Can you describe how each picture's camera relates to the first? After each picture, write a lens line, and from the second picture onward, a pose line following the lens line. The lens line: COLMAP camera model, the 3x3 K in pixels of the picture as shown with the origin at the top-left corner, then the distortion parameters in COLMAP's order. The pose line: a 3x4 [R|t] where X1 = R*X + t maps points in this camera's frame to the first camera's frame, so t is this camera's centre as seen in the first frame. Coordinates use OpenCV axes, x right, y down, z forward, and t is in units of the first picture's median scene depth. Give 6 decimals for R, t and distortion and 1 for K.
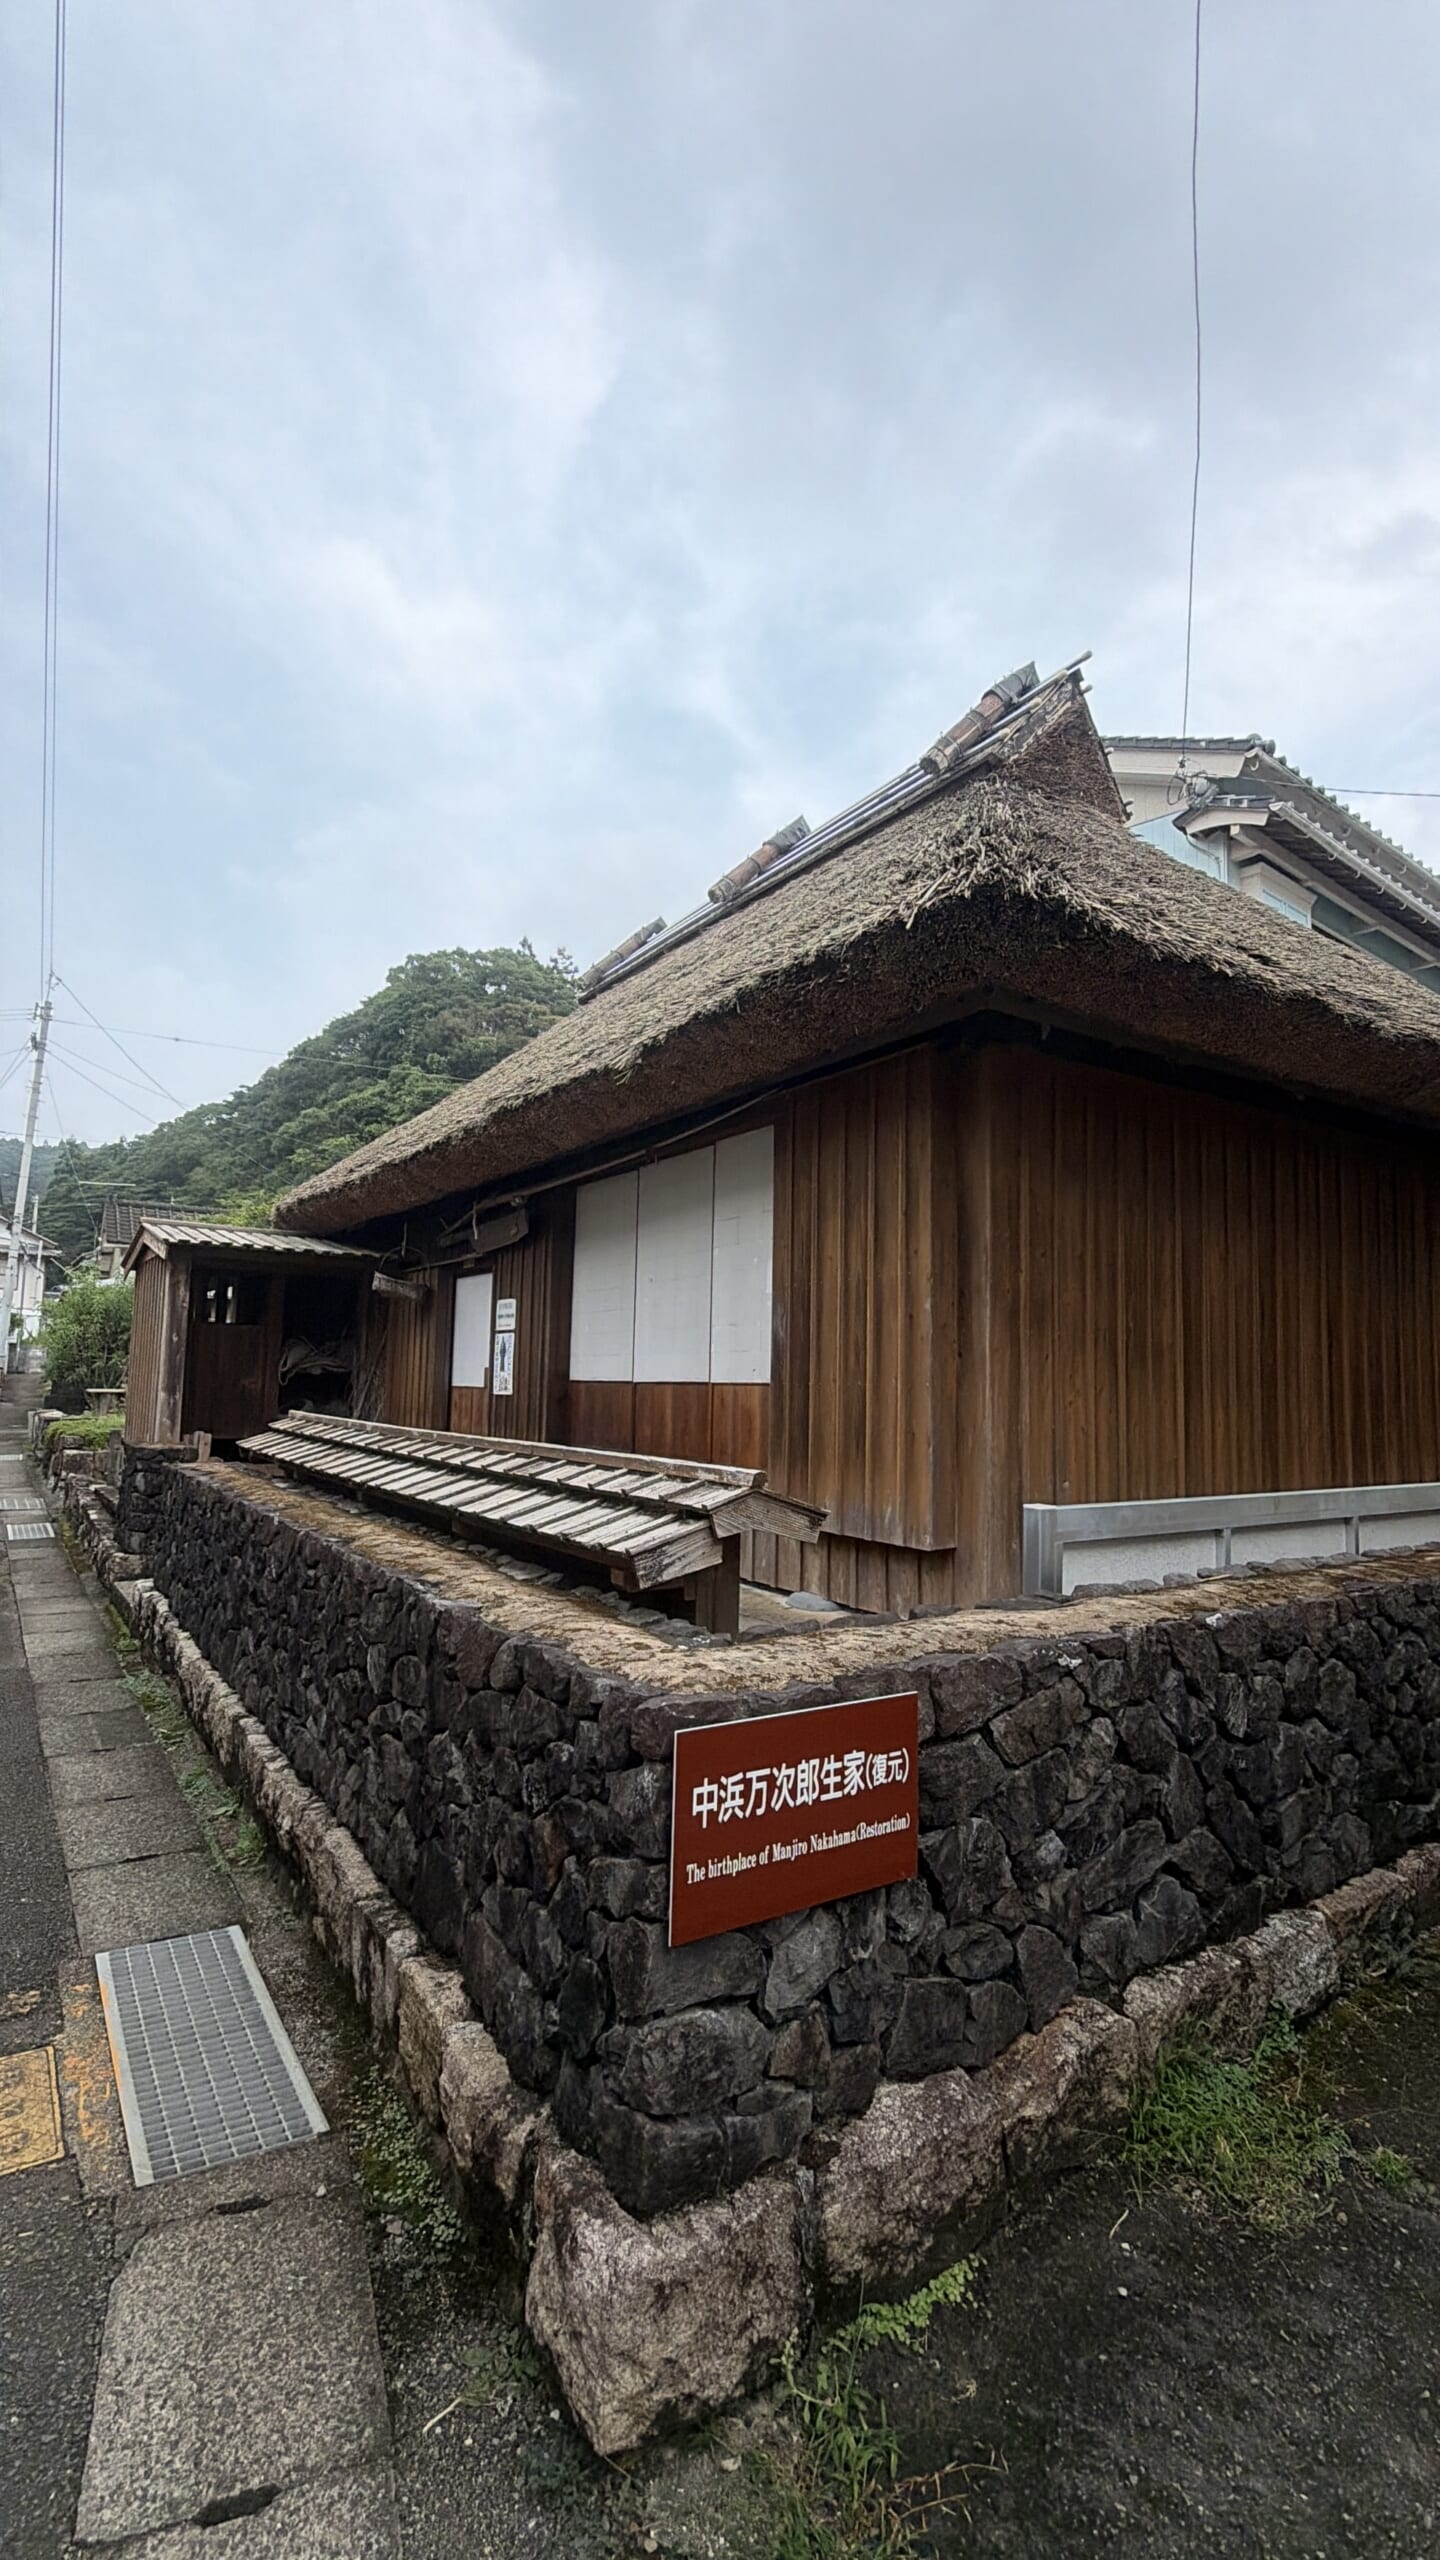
lens RADIAL K [[1165.8, 0, 720.0], [0, 1165.8, 1280.0], [0, 0, 1]] dist [-0.000240, -0.000432]
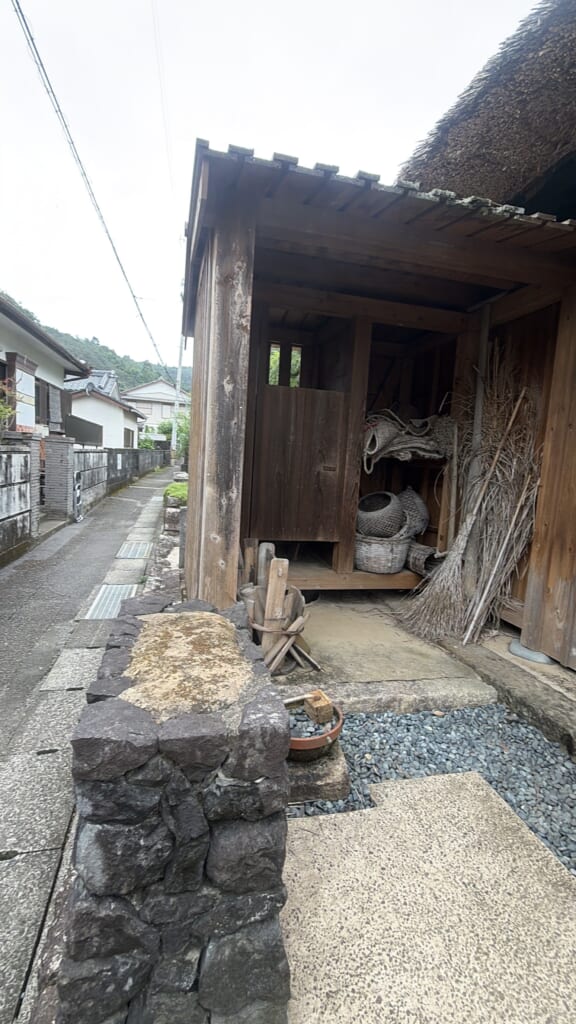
lens RADIAL K [[466.3, 0, 288.0], [0, 466.3, 512.0], [0, 0, 1]] dist [-0.000240, -0.000432]
pose [[0.946837, 0.078632, -0.311955, -1.181397], [-0.014293, 0.978994, 0.203385, 0.197993], [0.321395, -0.188114, 0.928073, 2.550018]]
